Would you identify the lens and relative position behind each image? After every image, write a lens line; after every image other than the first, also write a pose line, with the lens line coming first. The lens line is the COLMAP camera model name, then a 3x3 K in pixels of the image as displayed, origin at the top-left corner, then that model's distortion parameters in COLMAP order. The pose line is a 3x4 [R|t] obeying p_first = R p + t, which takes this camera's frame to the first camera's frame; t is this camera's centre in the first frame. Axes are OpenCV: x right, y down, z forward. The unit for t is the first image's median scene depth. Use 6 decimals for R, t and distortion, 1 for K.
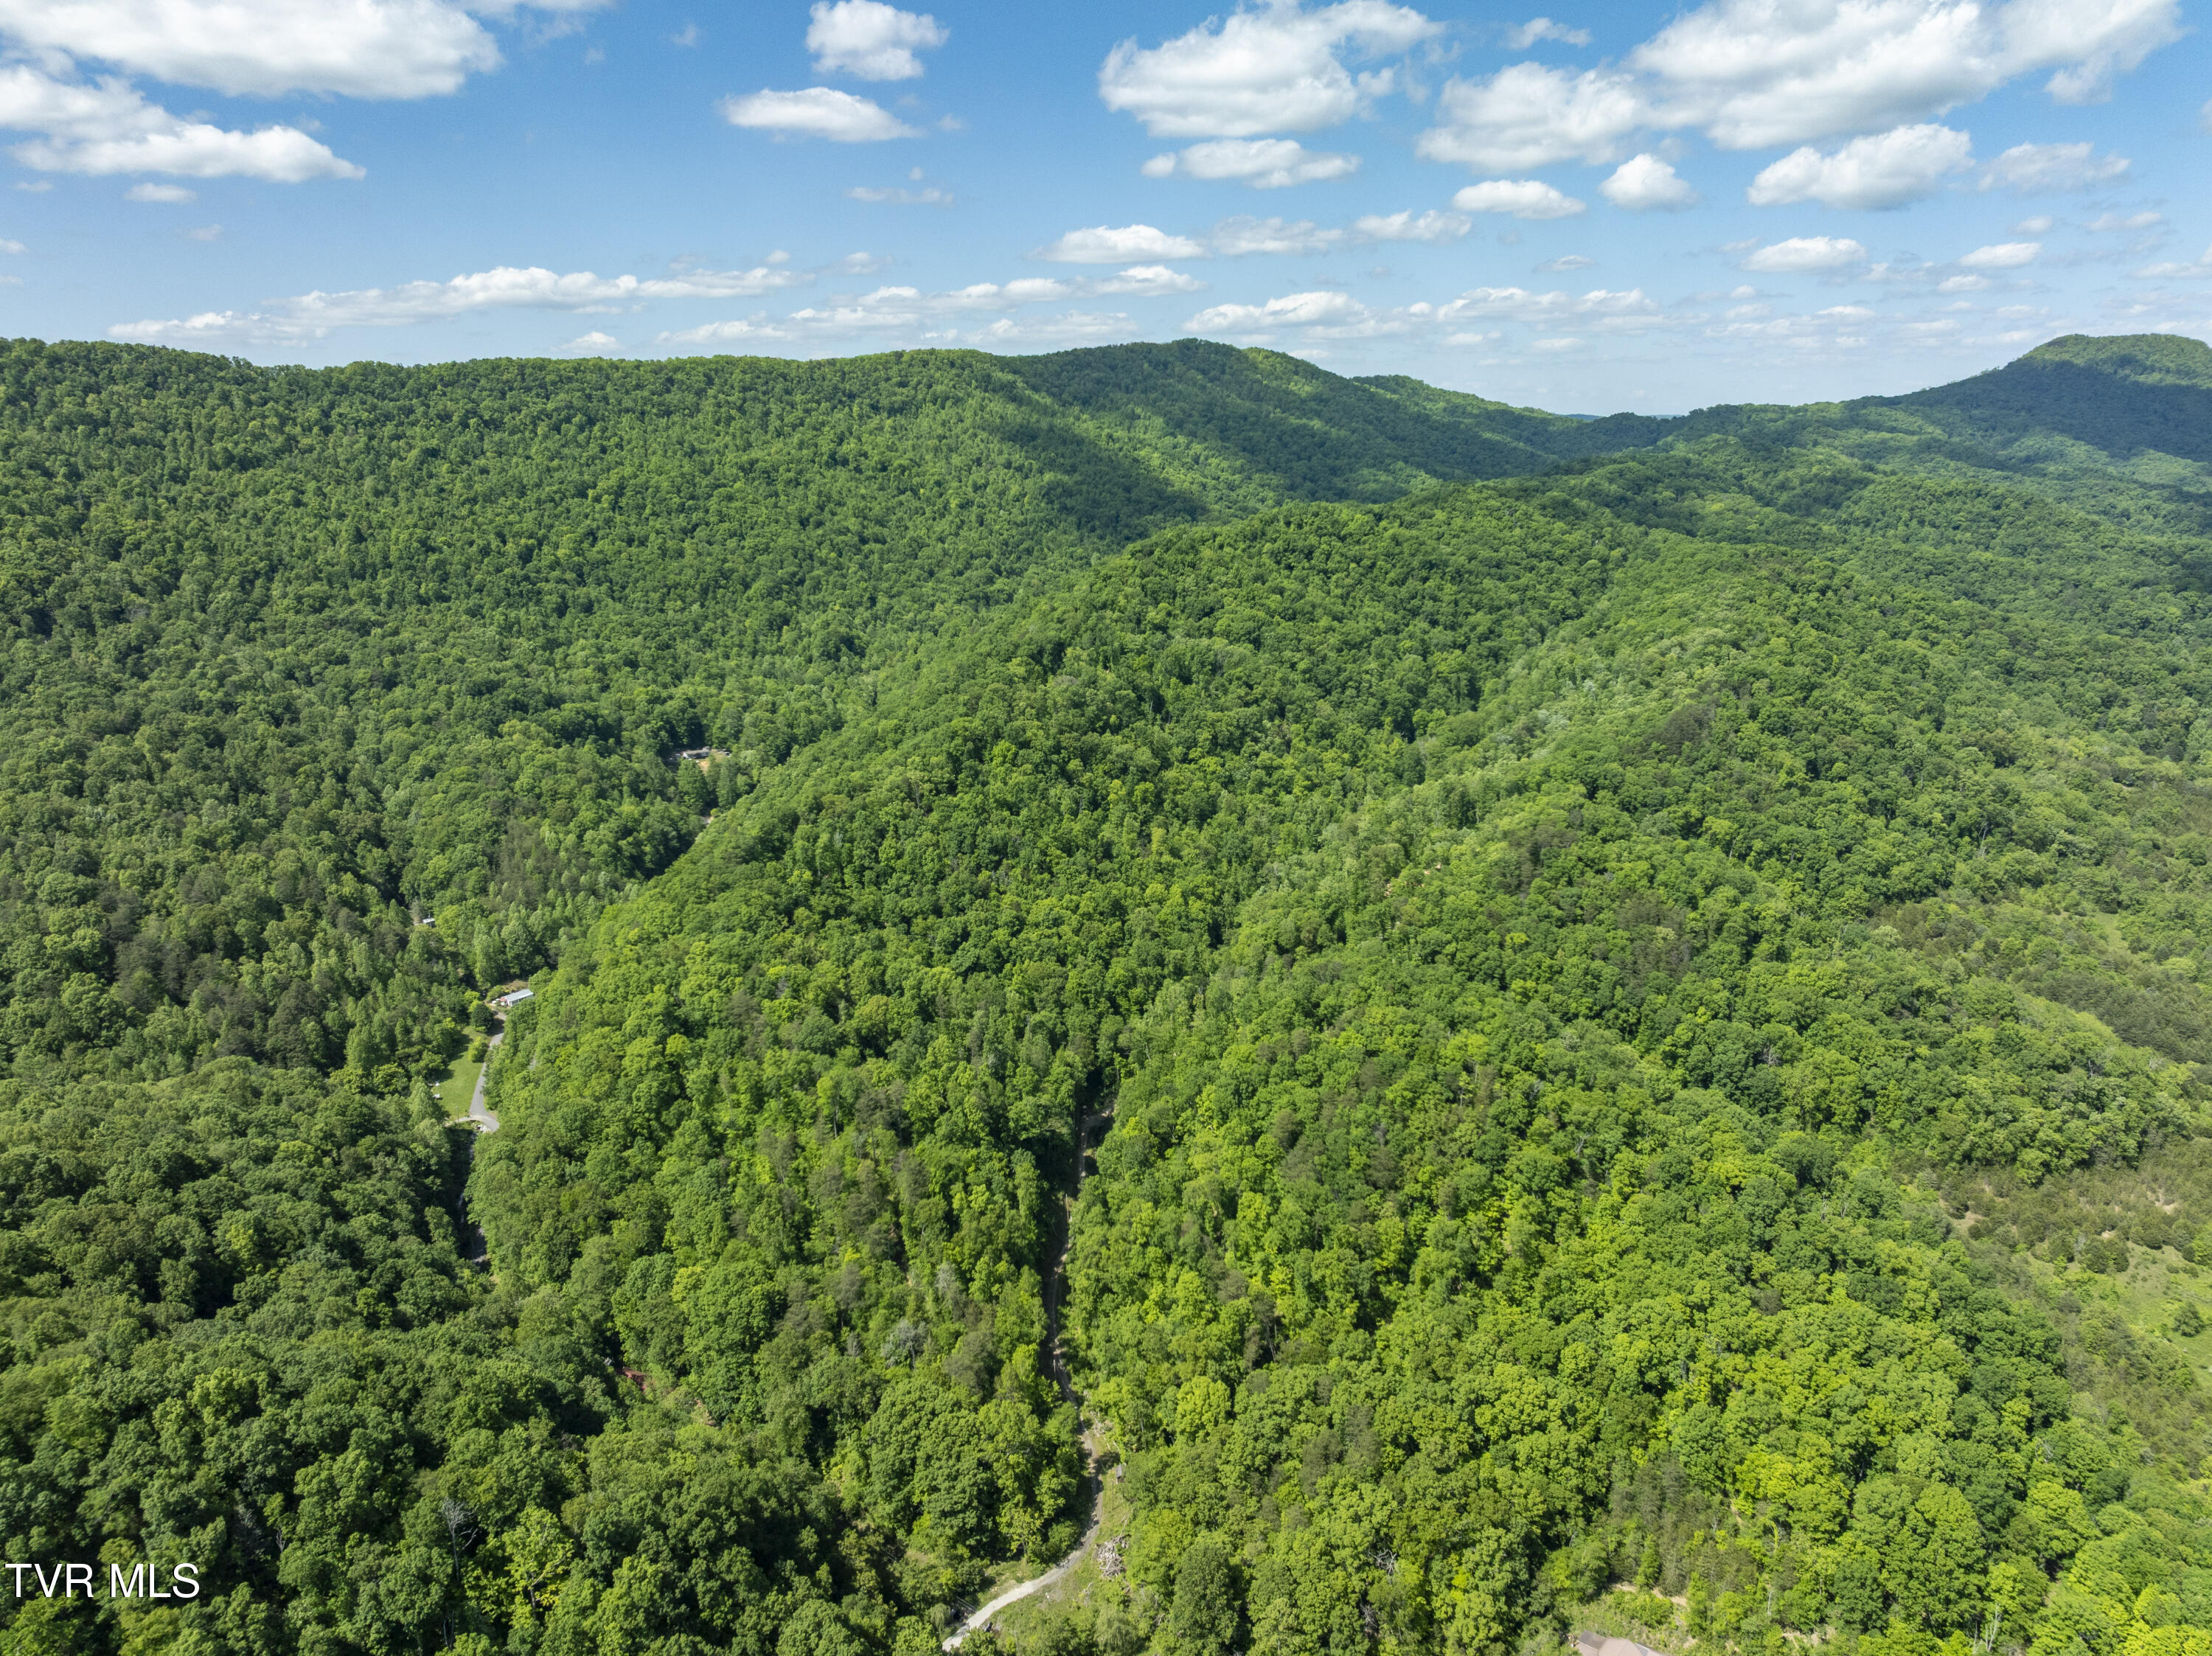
lens RADIAL K [[1551.5, 0, 1113.6], [0, 1551.5, 841.1], [0, 0, 1]] dist [-0.041899, 0.008288]
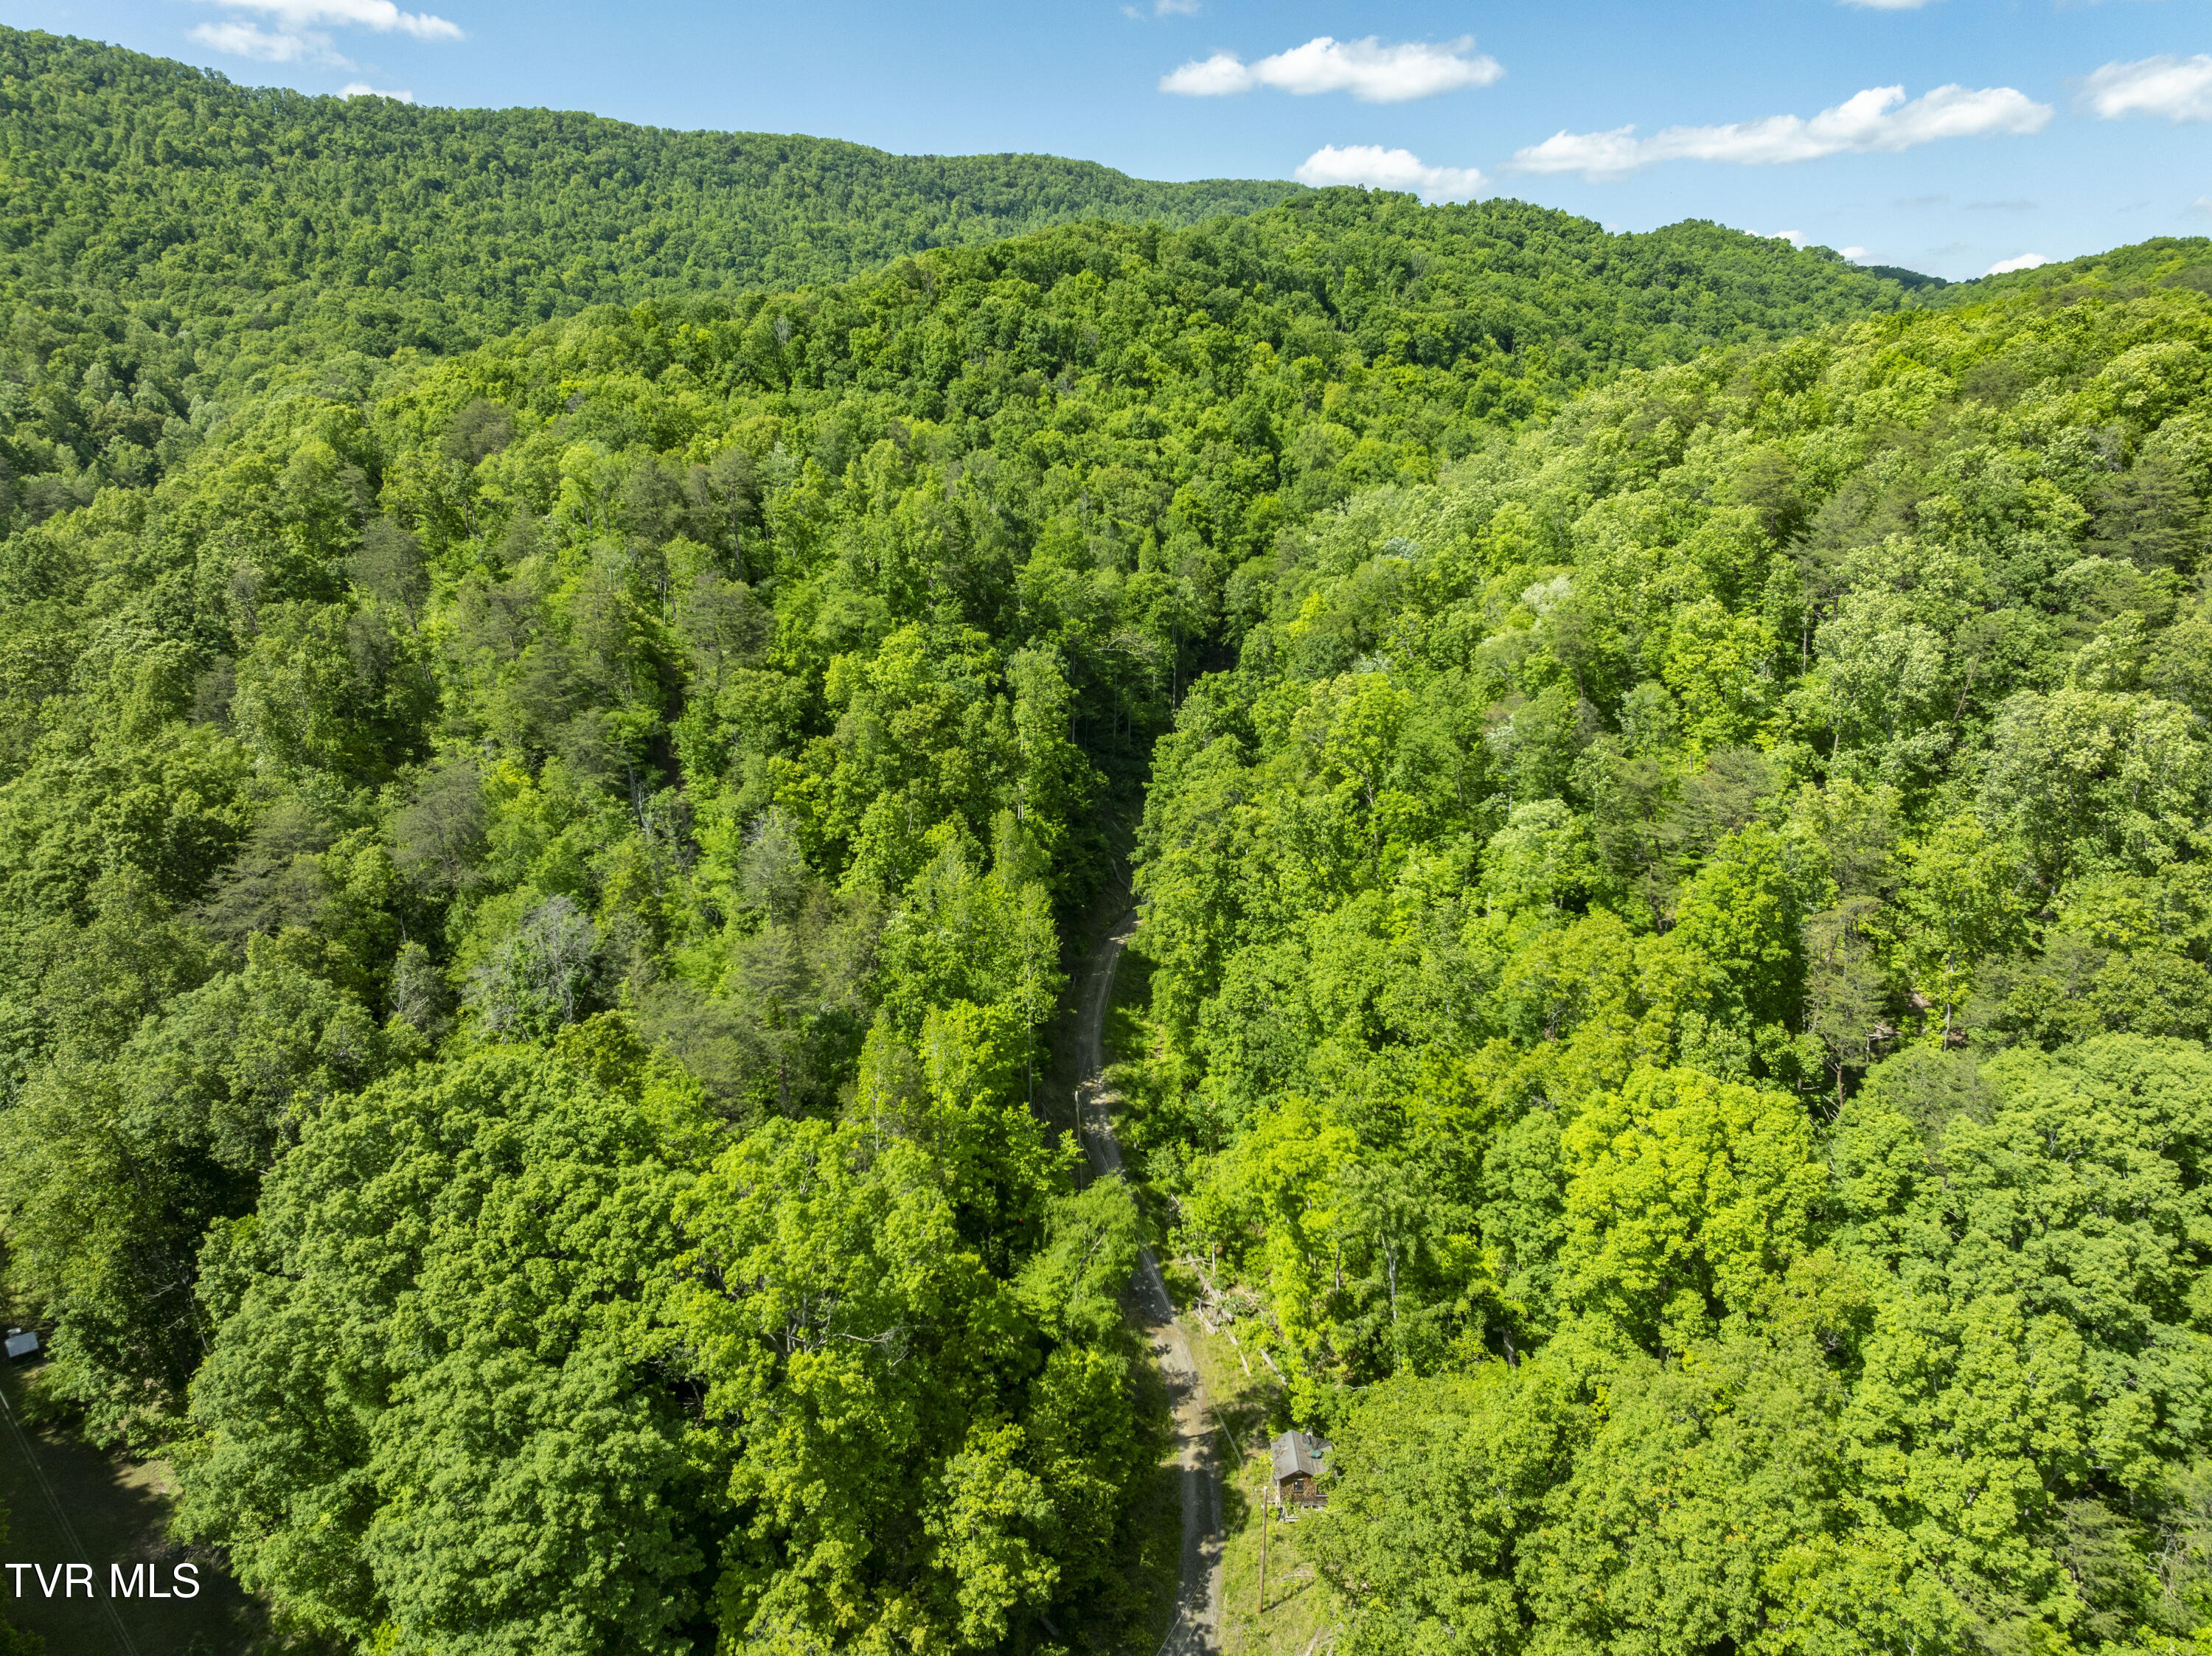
lens RADIAL K [[1551.5, 0, 1108.8], [0, 1551.5, 830.0], [0, 0, 1]] dist [-0.041899, 0.008288]
pose [[0.996286, 0.026780, -0.081832, -0.006947], [-0.026420, 0.999636, 0.005482, 0.251239], [0.081949, -0.003300, 0.996631, 0.613440]]
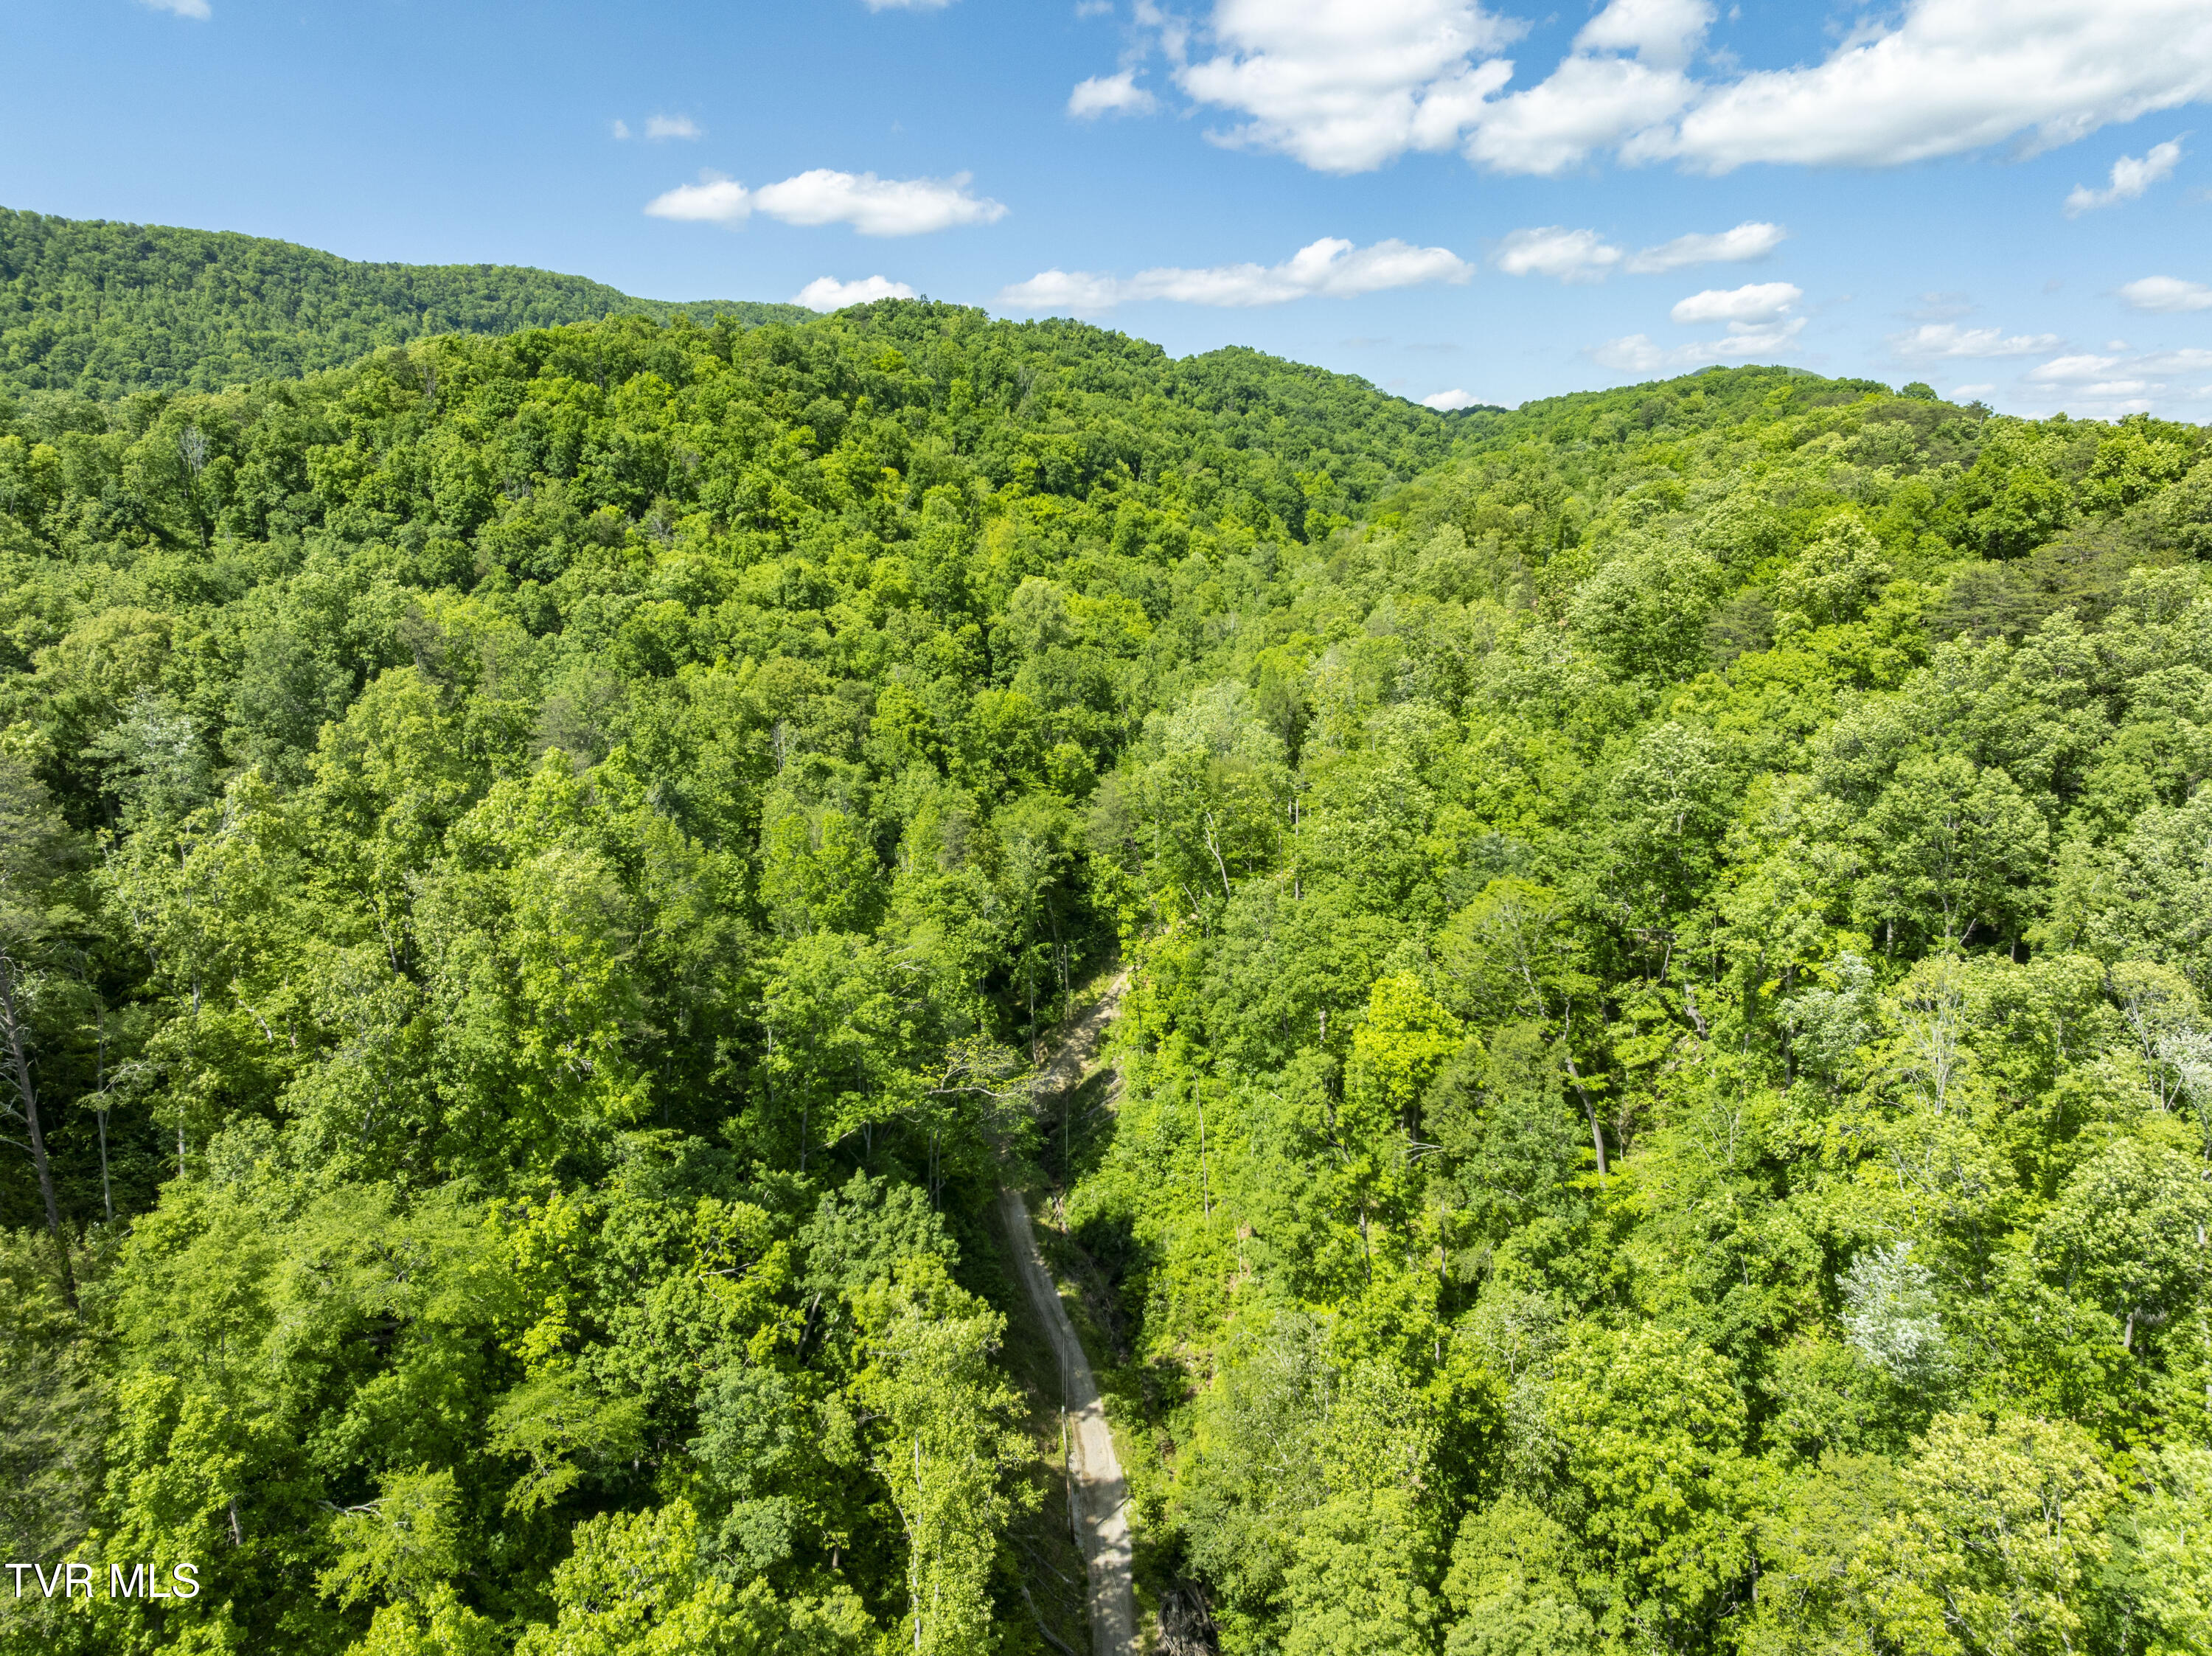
lens RADIAL K [[1551.5, 0, 1105.1], [0, 1551.5, 836.7], [0, 0, 1]] dist [-0.041899, 0.008288]
pose [[0.974697, -0.045972, 0.218753, -0.070539], [0.060983, 0.996188, -0.062368, 0.178872], [-0.215052, 0.074130, 0.973785, 0.850488]]
